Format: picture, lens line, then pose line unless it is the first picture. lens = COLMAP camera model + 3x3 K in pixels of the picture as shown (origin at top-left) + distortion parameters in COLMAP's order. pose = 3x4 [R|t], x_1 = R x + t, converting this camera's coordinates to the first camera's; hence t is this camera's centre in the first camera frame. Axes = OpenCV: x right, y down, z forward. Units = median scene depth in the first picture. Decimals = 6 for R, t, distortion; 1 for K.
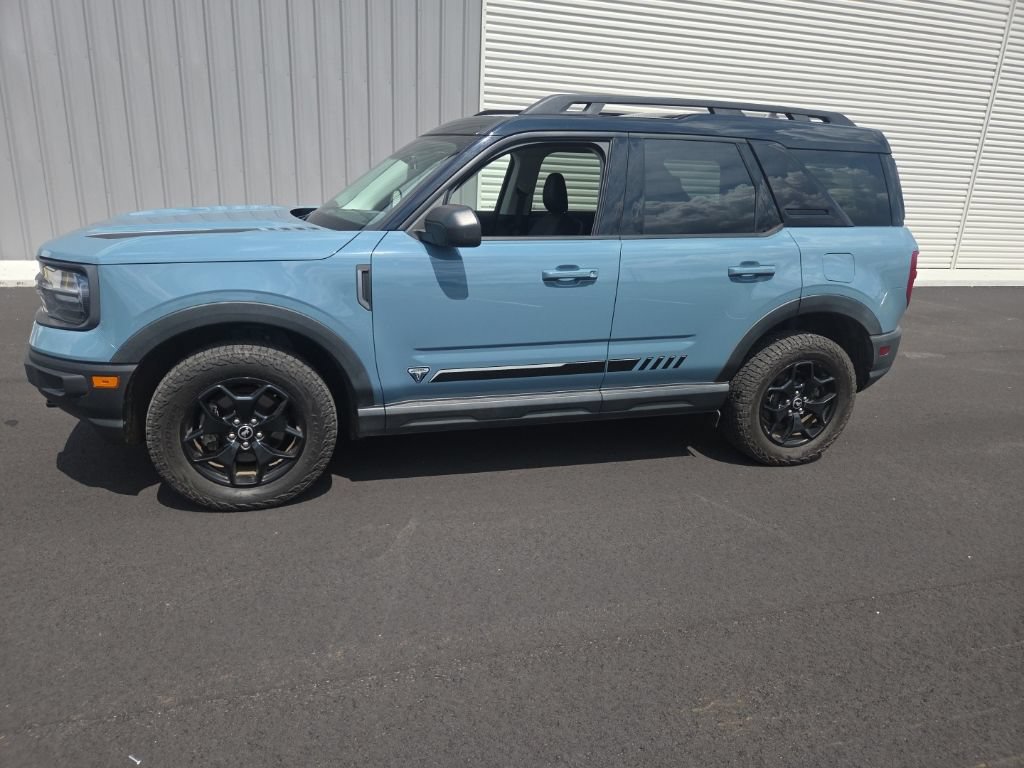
lens RADIAL K [[690.6, 0, 492.4], [0, 690.6, 390.7], [0, 0, 1]] dist [0.055319, -0.049575]
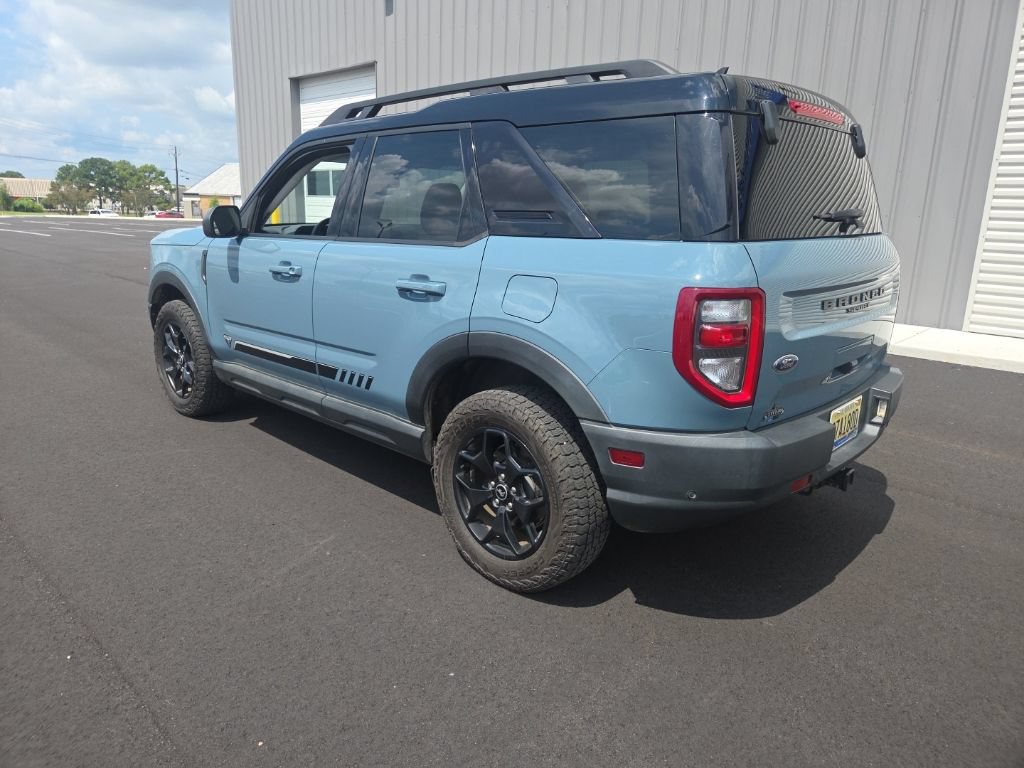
lens RADIAL K [[675.4, 0, 508.7], [0, 675.4, 375.6], [0, 0, 1]] dist [0.049575, -0.042118]
pose [[0.504606, 0.172526, -0.845936, 1.169632], [-0.267475, 0.962861, 0.036822, -0.140132], [0.820871, 0.207686, 0.532012, 0.752957]]
